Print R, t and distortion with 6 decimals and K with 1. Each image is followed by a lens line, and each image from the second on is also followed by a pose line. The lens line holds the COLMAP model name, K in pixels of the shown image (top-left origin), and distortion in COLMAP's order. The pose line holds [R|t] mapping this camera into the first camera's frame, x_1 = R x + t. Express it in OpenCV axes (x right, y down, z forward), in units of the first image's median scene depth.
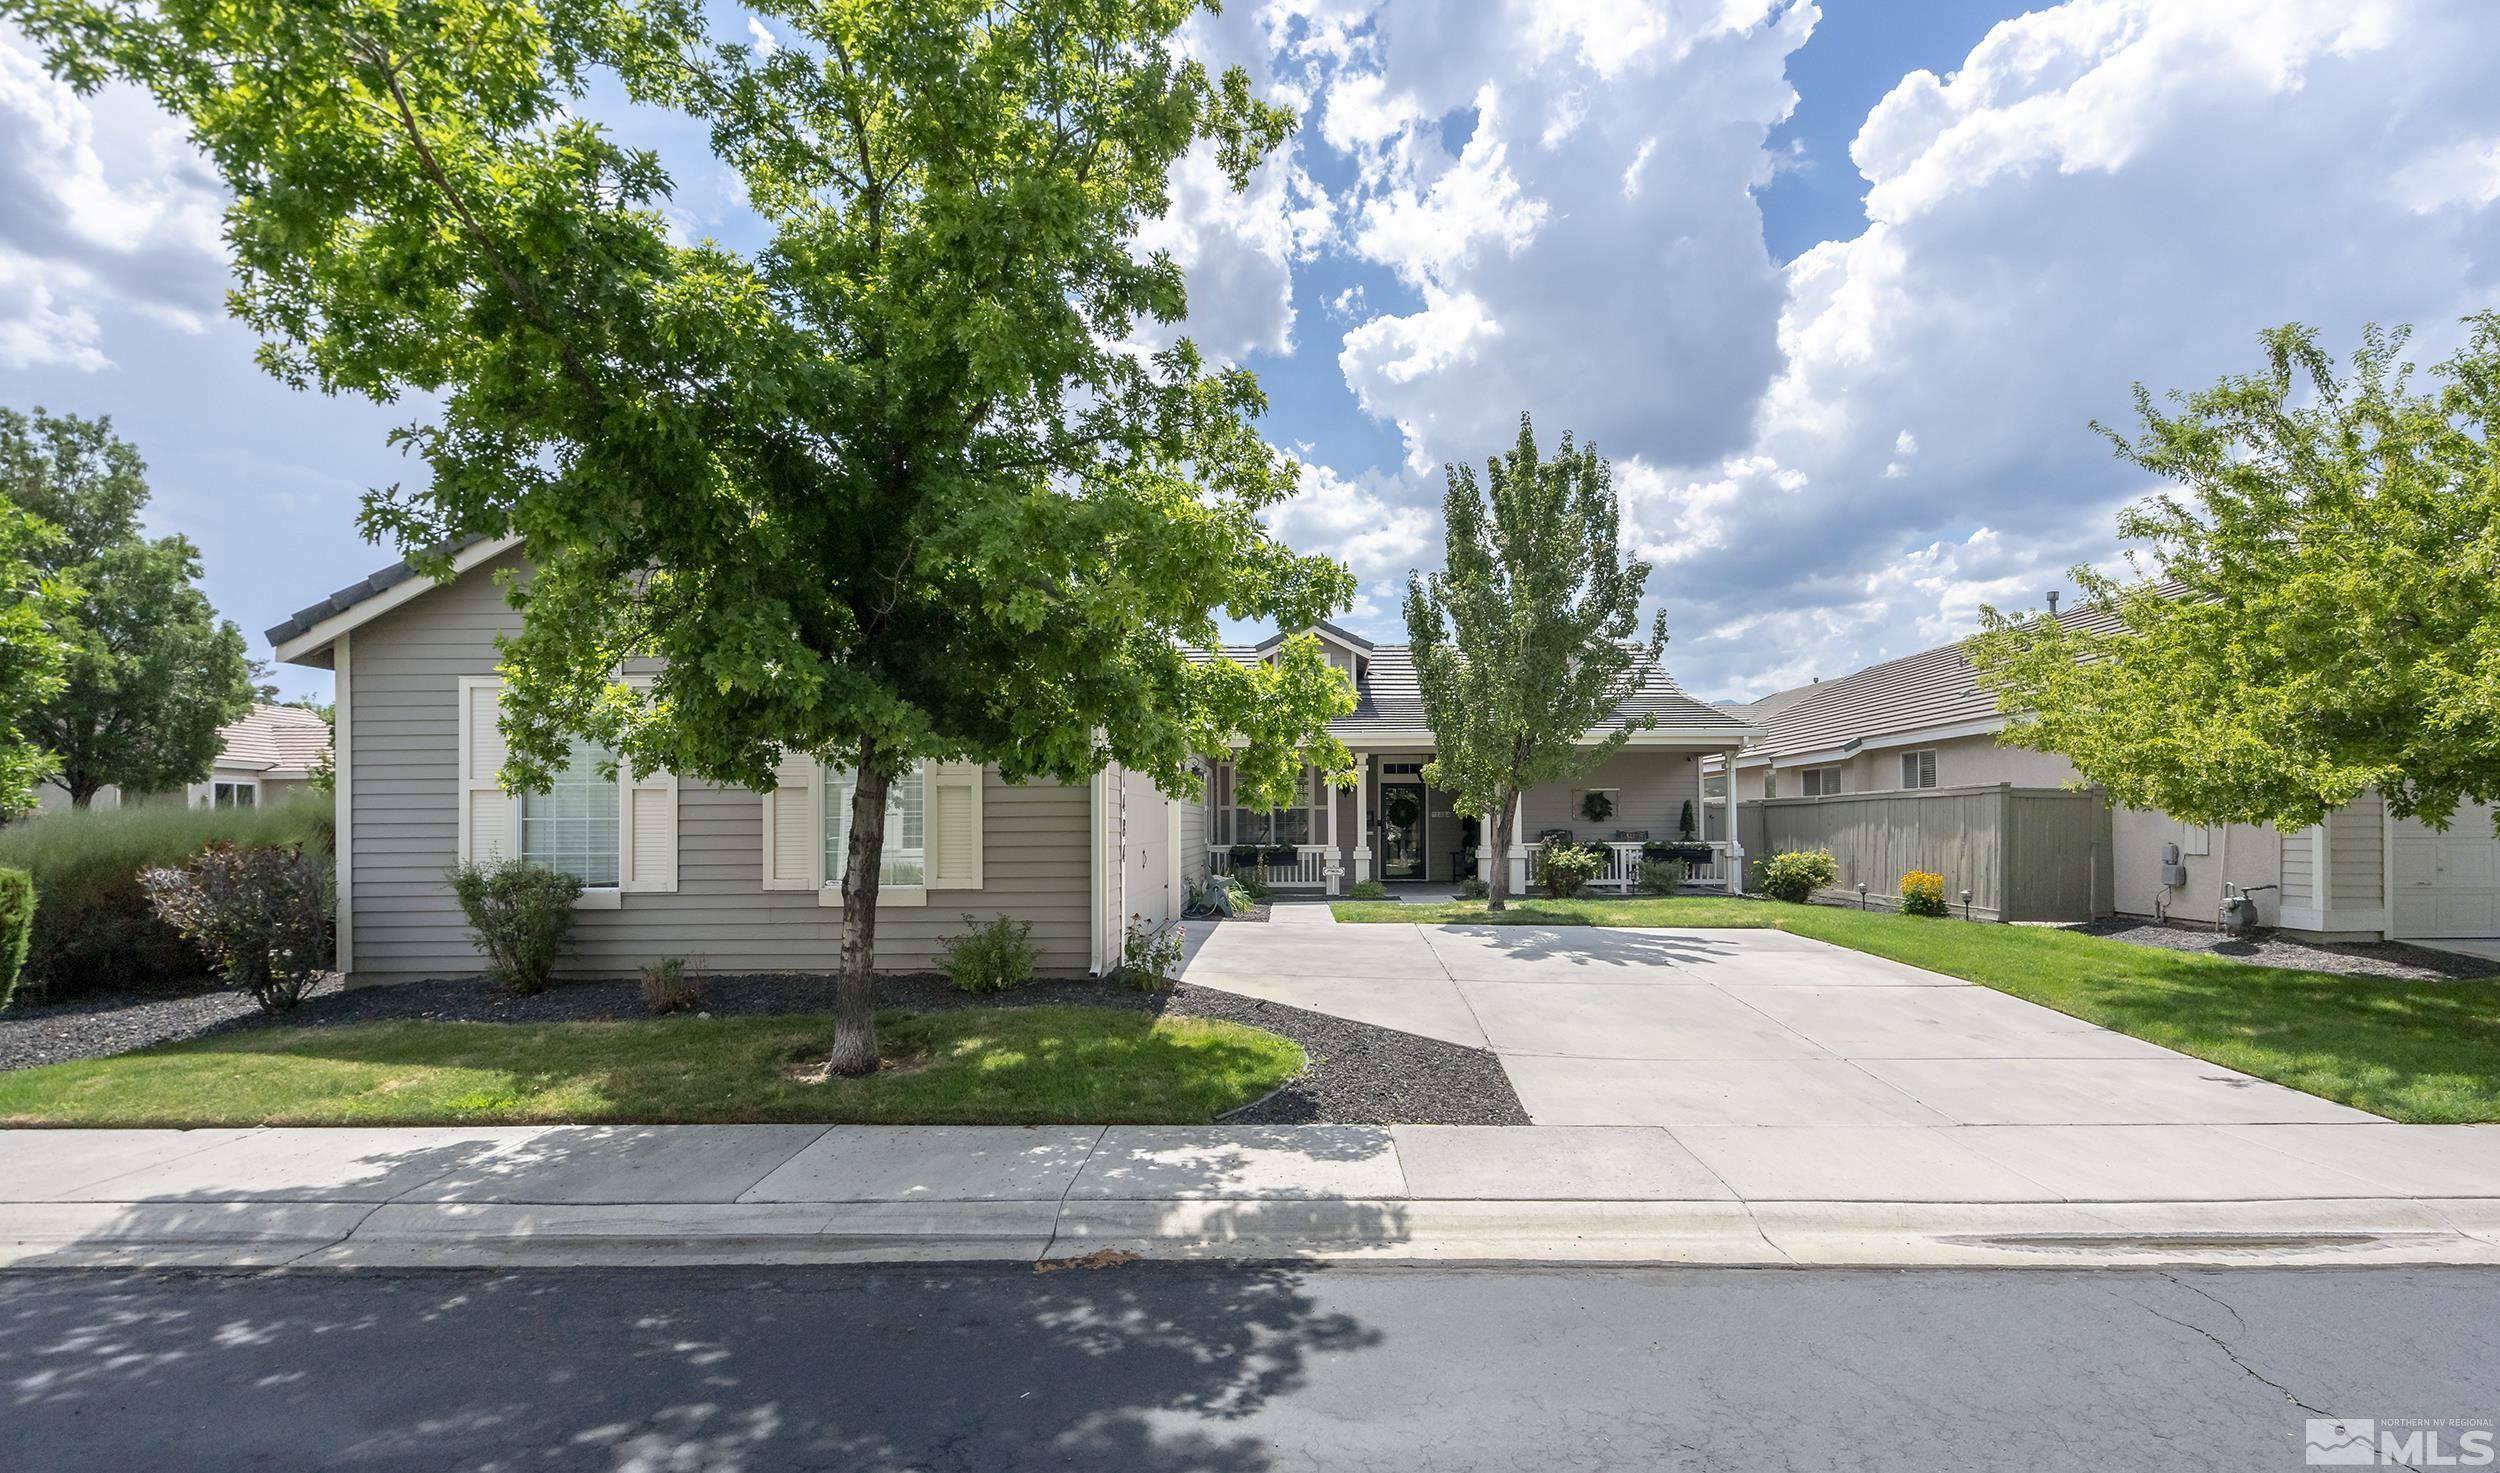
lens RADIAL K [[1187.1, 0, 1314.0], [0, 1187.1, 840.2], [0, 0, 1]] dist [-0.000089, 0.000482]
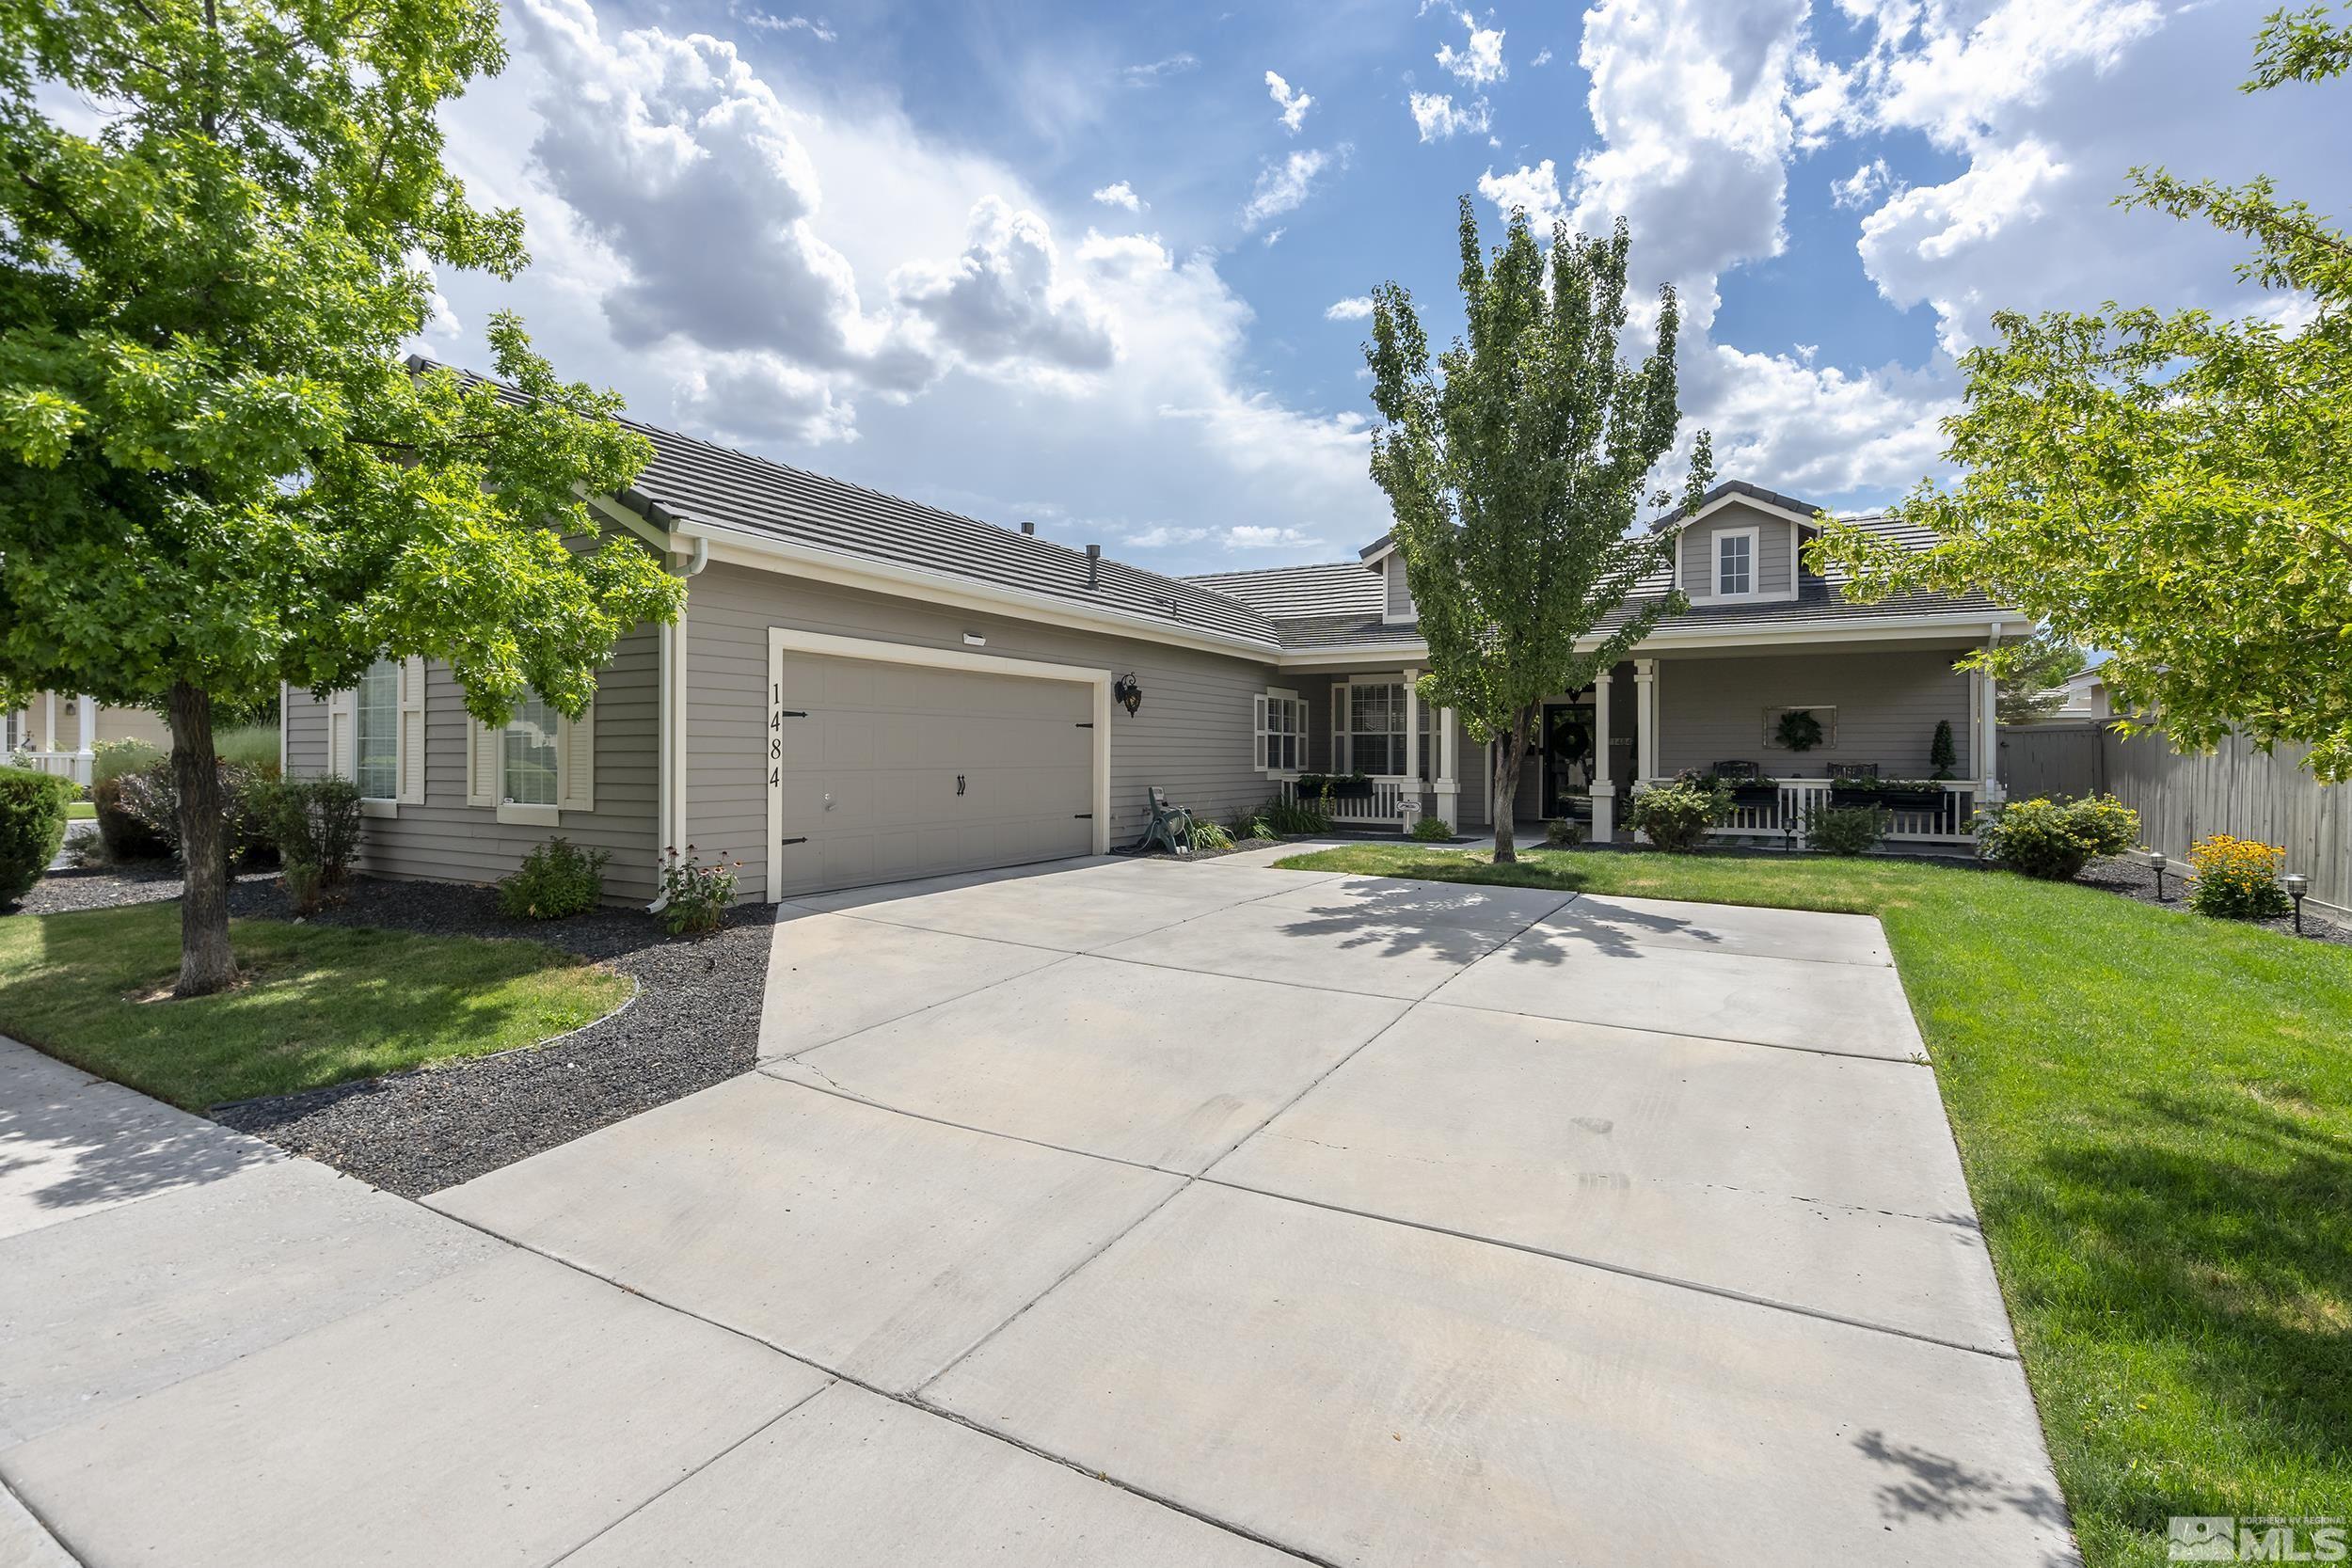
lens RADIAL K [[1110.6, 0, 1168.3], [0, 1110.6, 790.2], [0, 0, 1]] dist [-0.008864, 0.000308]
pose [[0.865285, 0.023071, -0.500748, 0.244362], [-0.014474, 0.999674, 0.021047, -0.000018], [0.501071, -0.010964, 0.865337, 0.201887]]
